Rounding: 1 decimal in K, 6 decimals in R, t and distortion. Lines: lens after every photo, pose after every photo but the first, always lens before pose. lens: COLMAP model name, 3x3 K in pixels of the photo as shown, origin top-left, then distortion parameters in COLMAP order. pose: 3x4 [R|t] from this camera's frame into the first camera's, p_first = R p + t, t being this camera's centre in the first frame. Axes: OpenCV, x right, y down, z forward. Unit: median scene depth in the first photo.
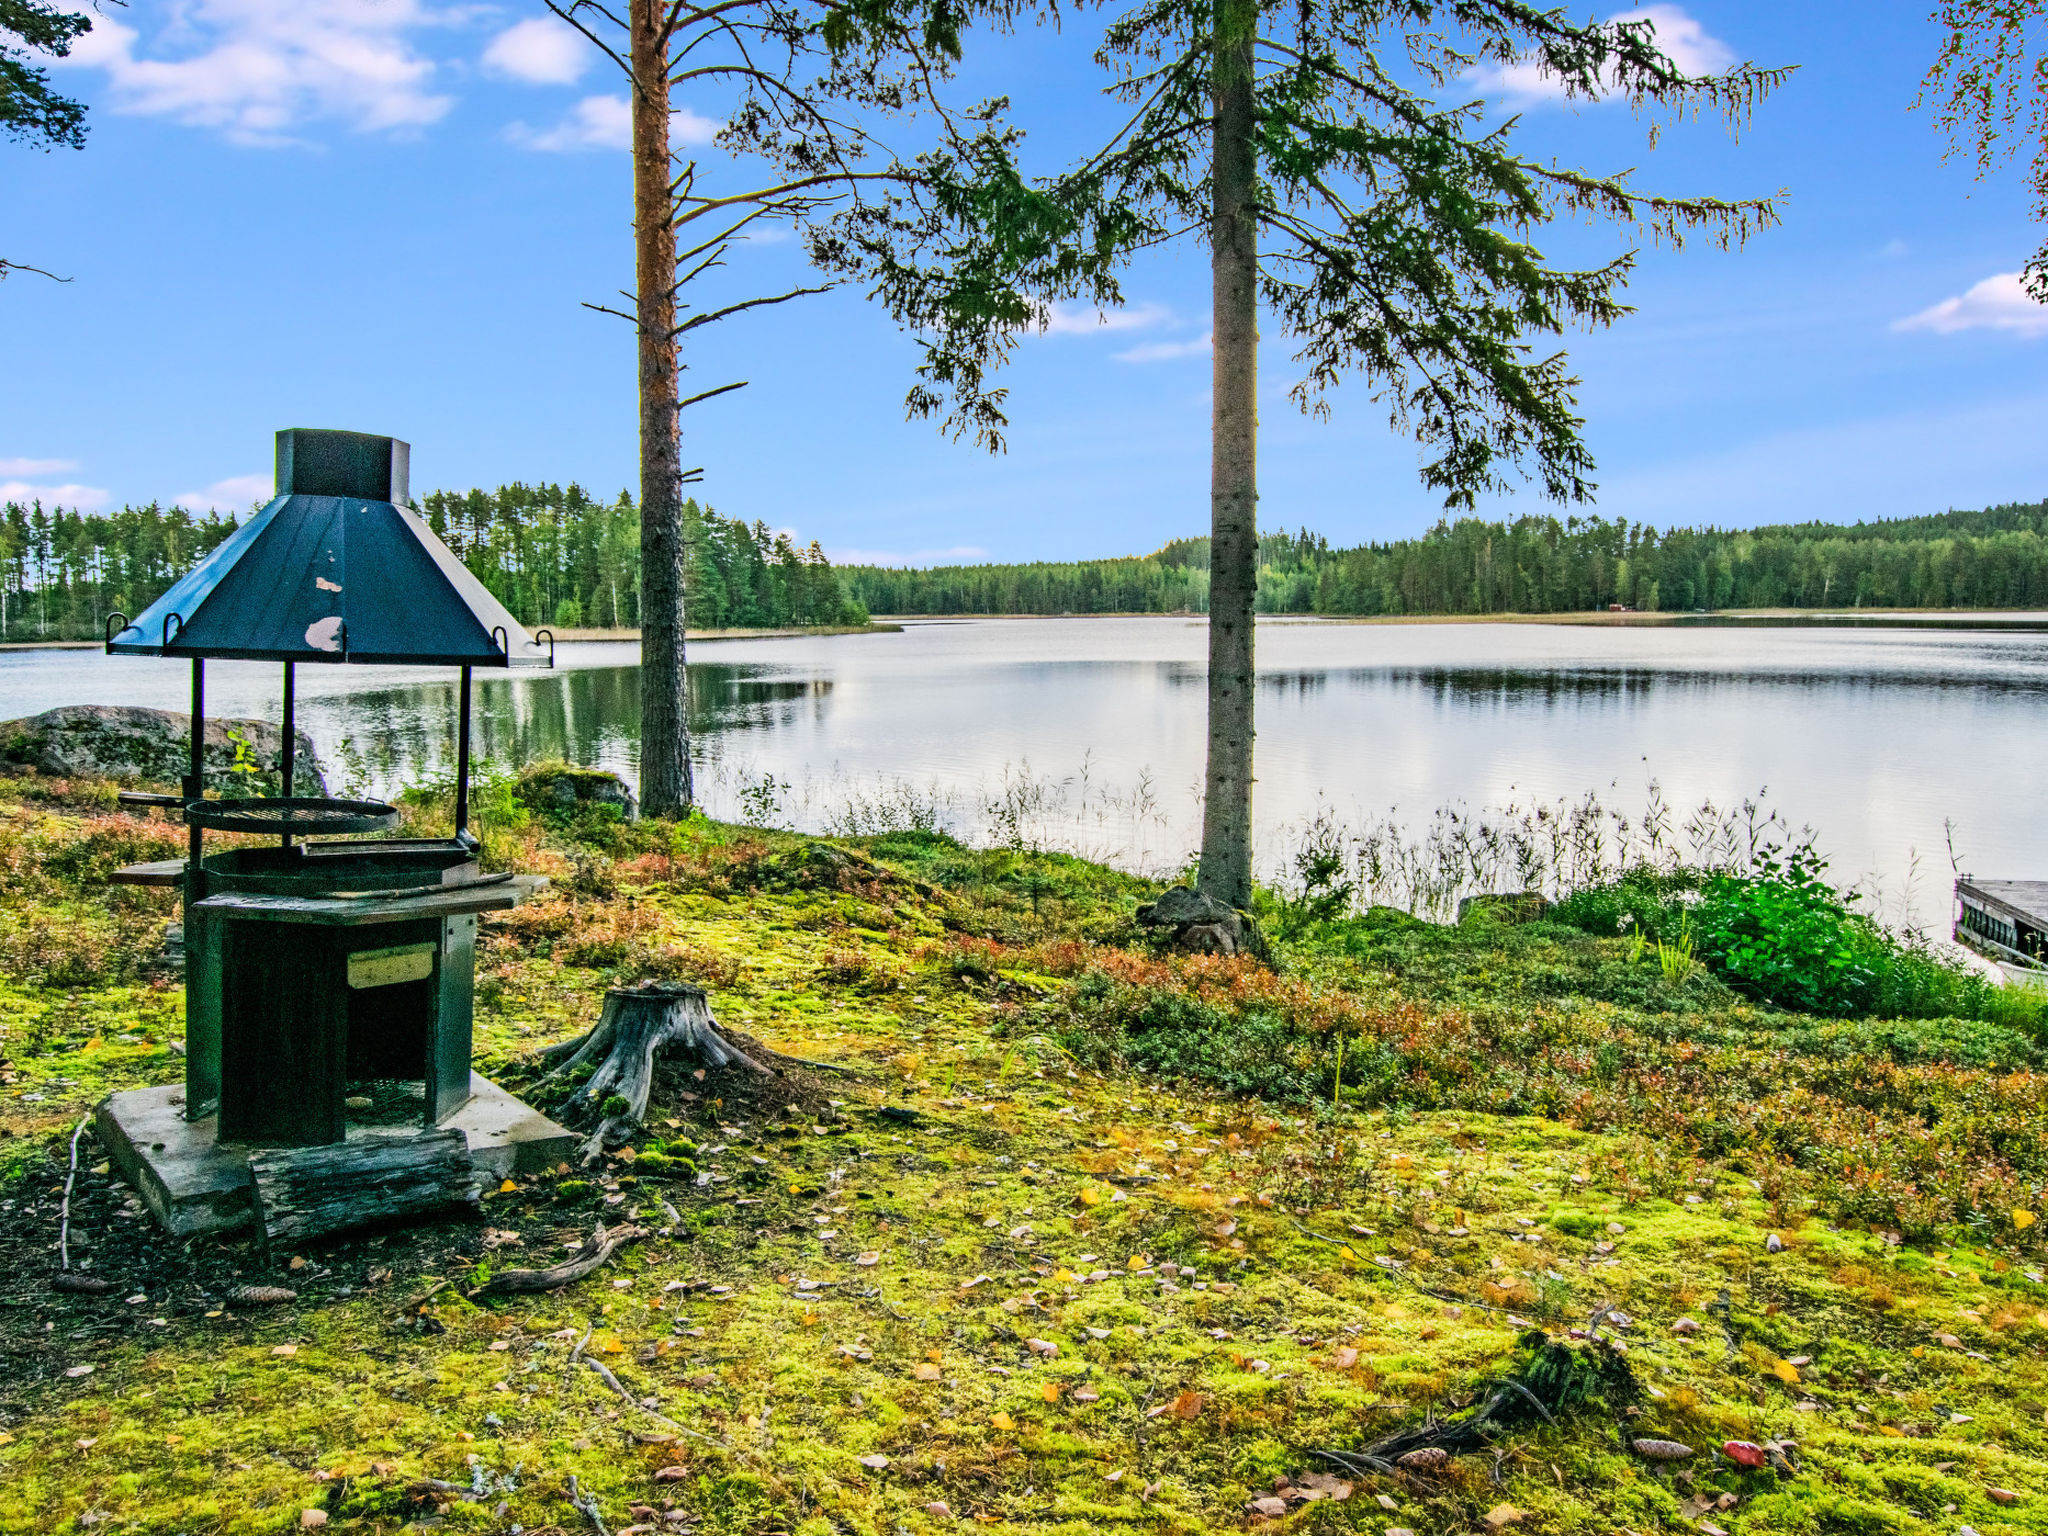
lens RADIAL K [[1450.2, 0, 1024.0], [0, 1450.2, 768.0], [0, 0, 1]] dist [-0.005908, -0.001370]
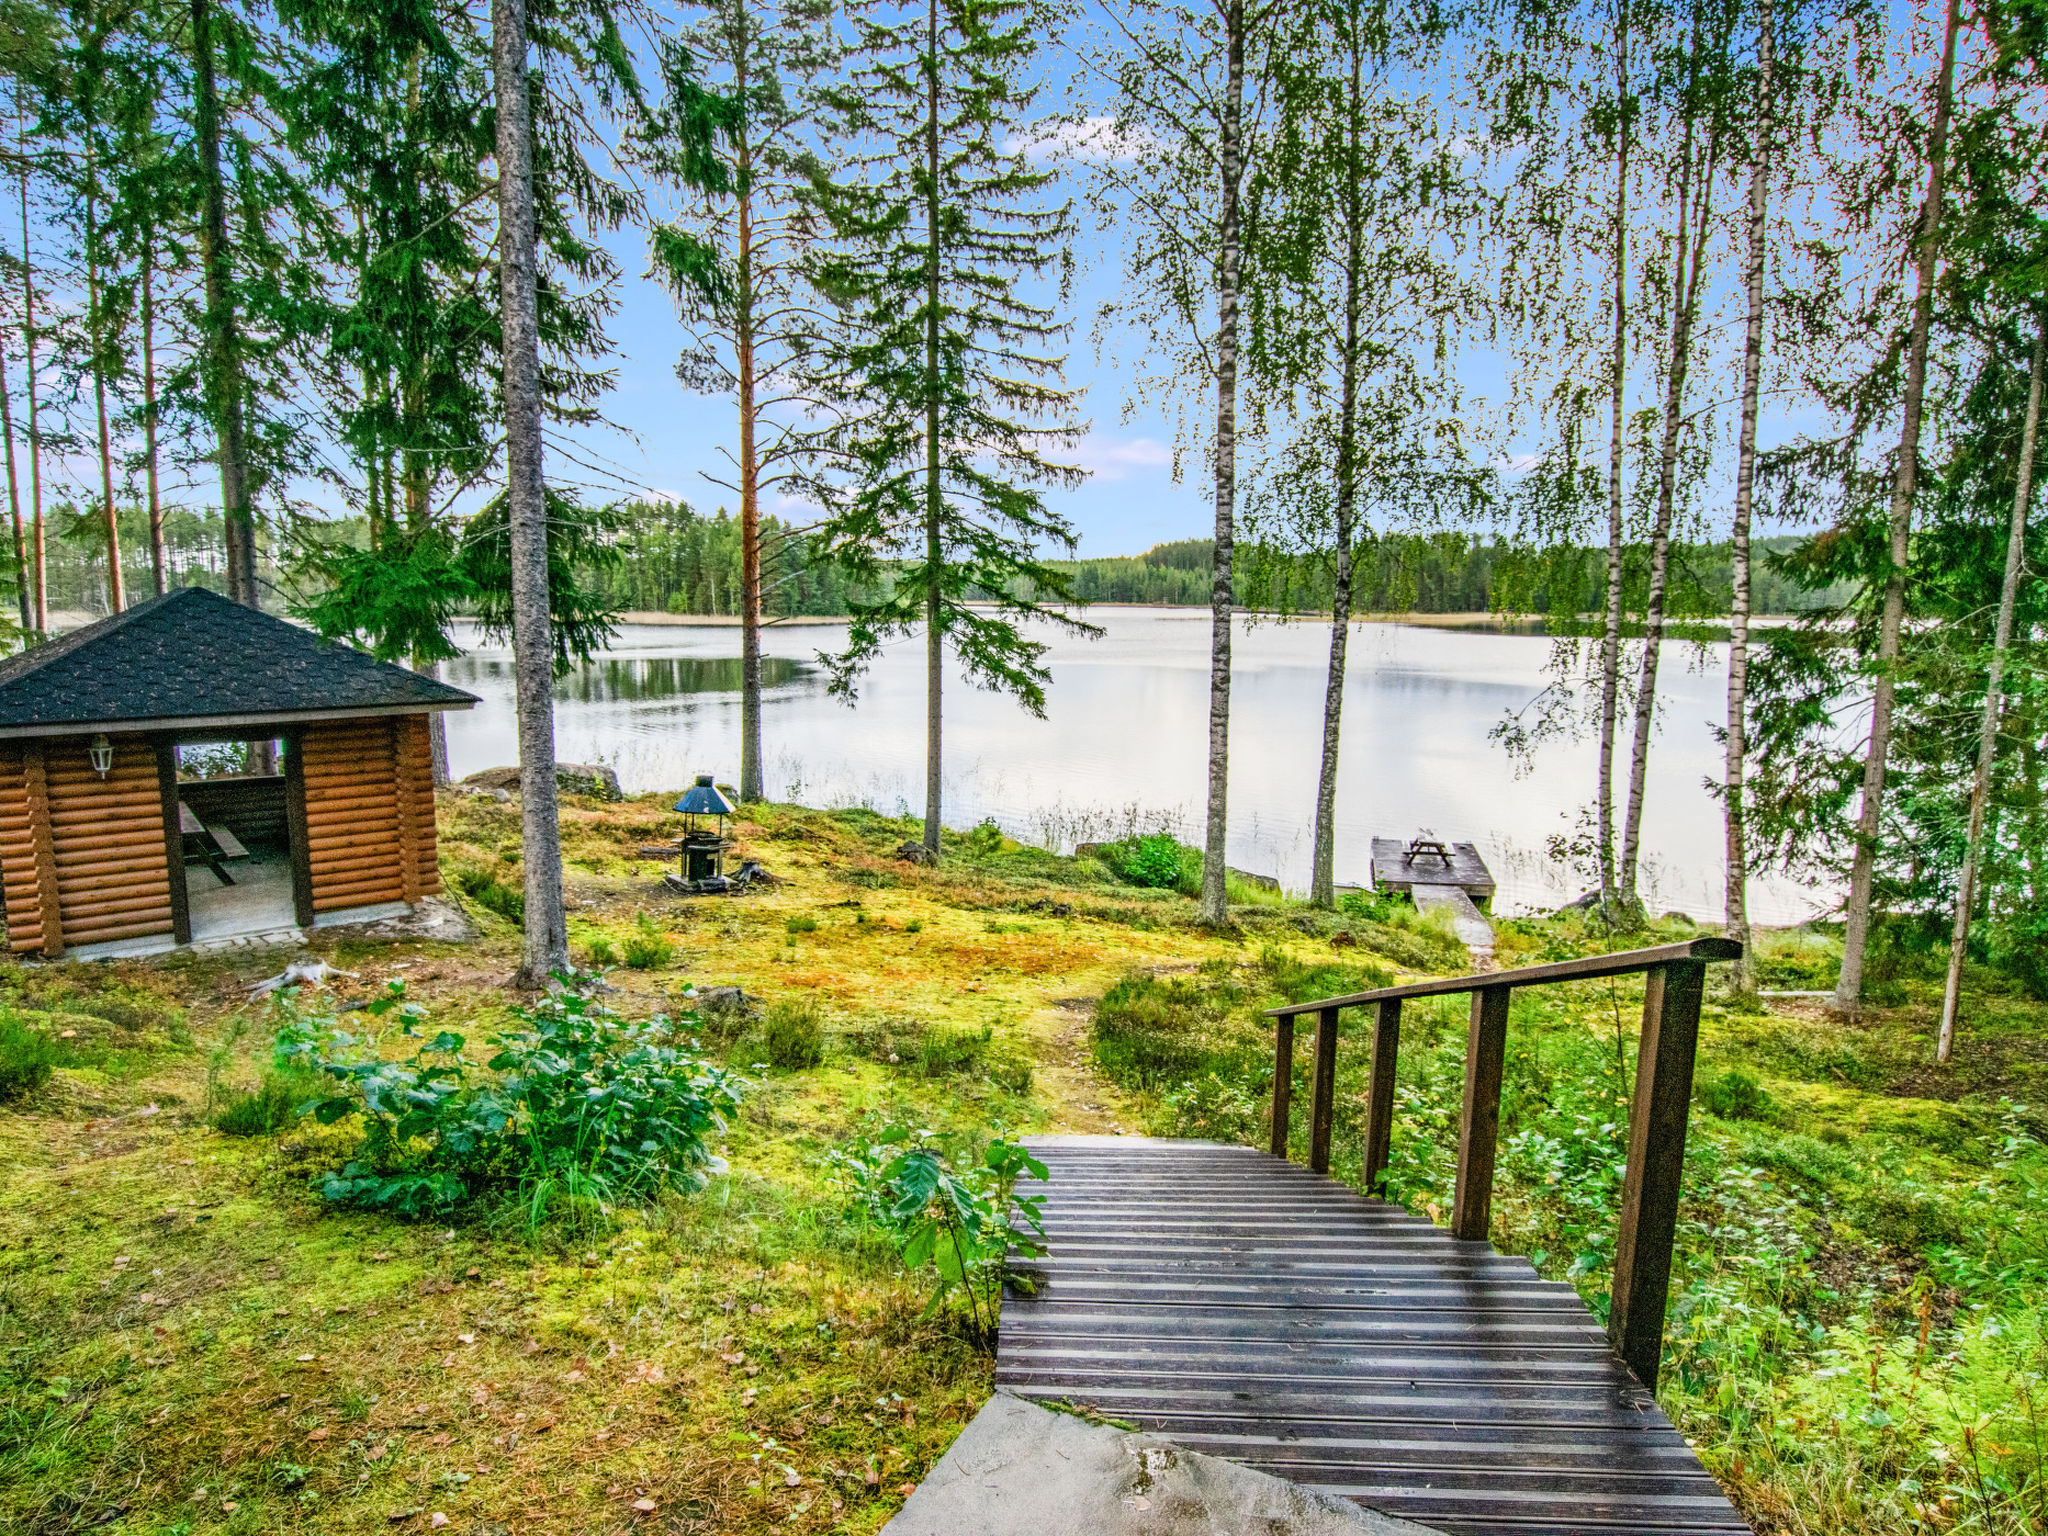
lens RADIAL K [[1121.1, 0, 1024.0], [0, 1121.1, 768.0], [0, 0, 1]] dist [0.000885, -0.000011]
pose [[0.999764, 0.021590, -0.002502, 0.266607], [-0.021479, 0.999045, 0.038051, -0.131903], [0.003321, -0.037988, 0.999273, -1.096197]]
